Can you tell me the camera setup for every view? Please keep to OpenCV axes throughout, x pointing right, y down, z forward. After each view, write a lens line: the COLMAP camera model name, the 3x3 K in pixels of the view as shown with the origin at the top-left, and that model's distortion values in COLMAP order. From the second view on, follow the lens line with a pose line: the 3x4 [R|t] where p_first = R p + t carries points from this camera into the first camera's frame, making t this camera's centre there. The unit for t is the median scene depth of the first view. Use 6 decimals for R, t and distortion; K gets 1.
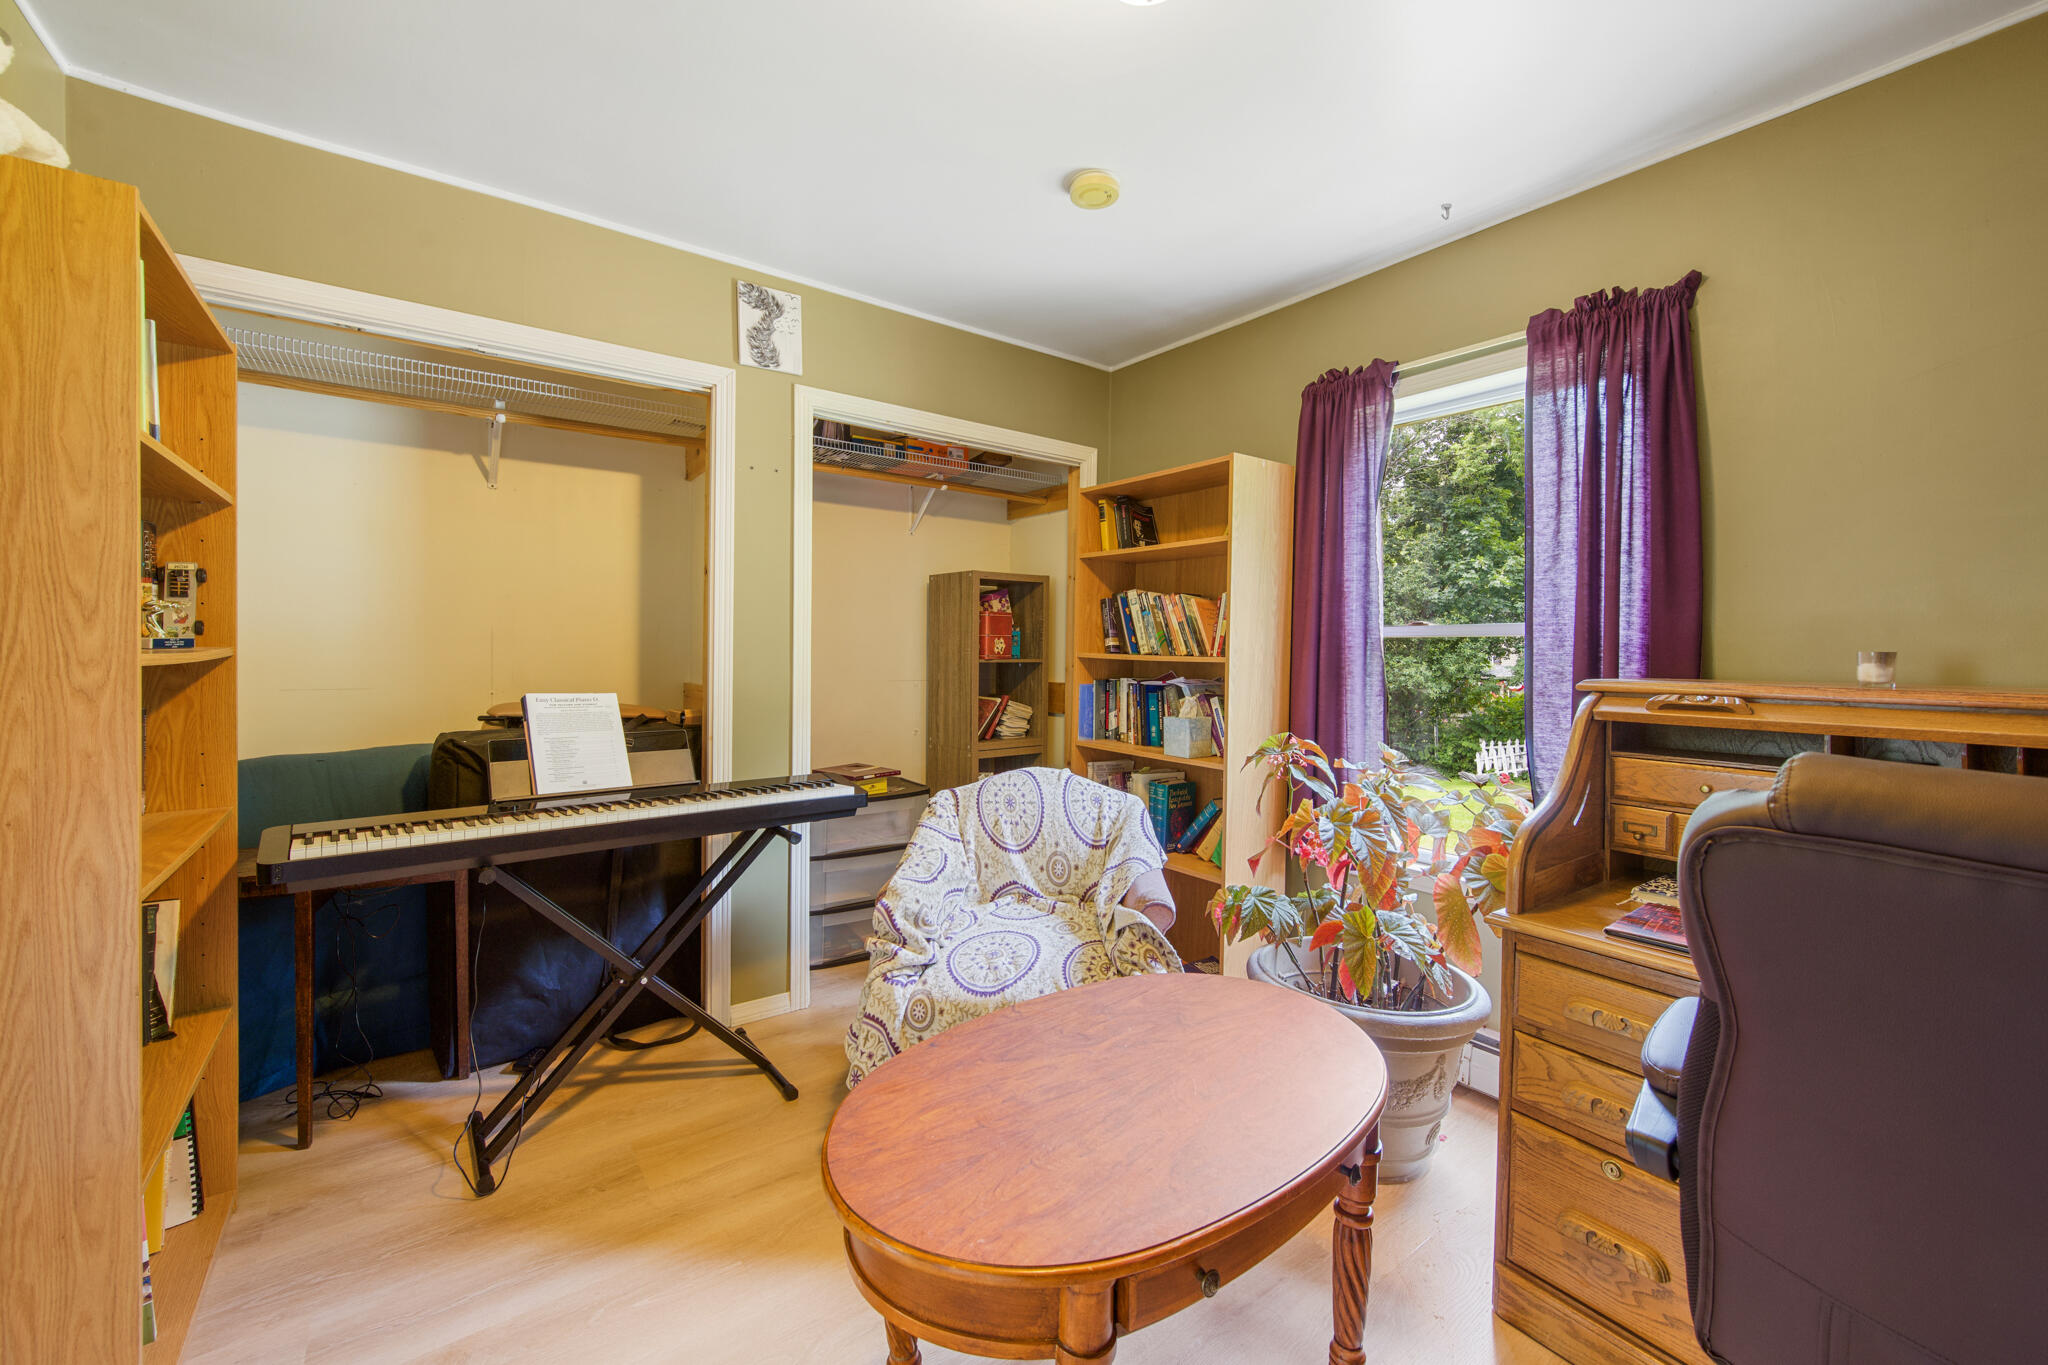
lens RADIAL K [[825.6, 0, 1021.6], [0, 825.6, 653.1], [0, 0, 1]] dist [-0.001908, 0.000156]
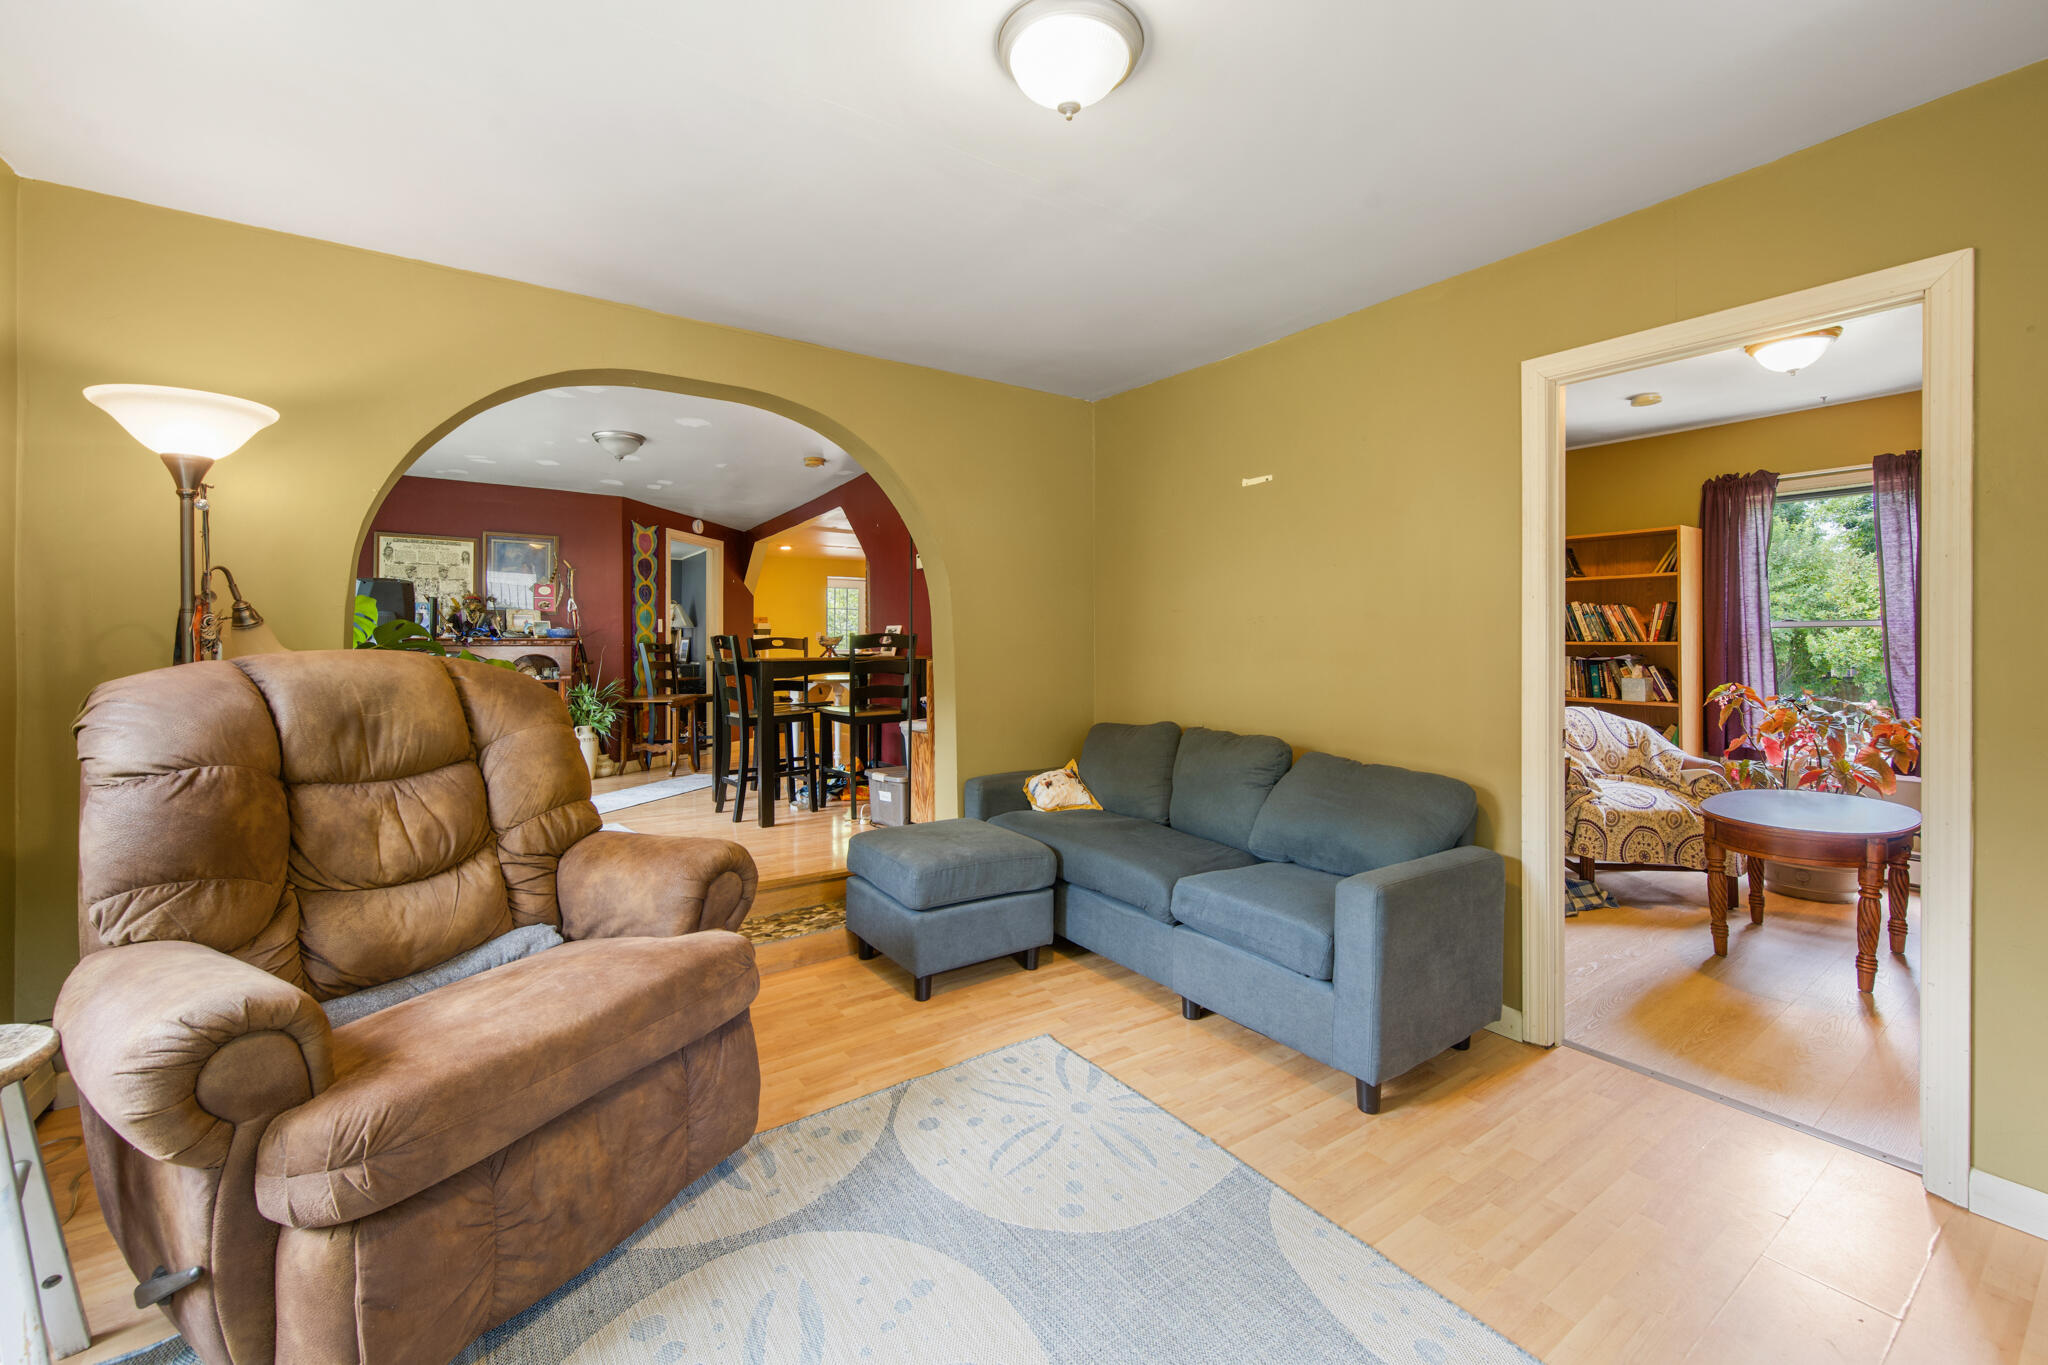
lens RADIAL K [[825.6, 0, 1051.6], [0, 825.6, 622.5], [0, 0, 1]] dist [-0.001908, 0.000156]
pose [[0.999362, -0.019063, -0.030187, -1.004110], [0.018243, 0.999463, -0.027226, -0.011902], [0.030690, 0.026658, 0.999173, -0.765893]]
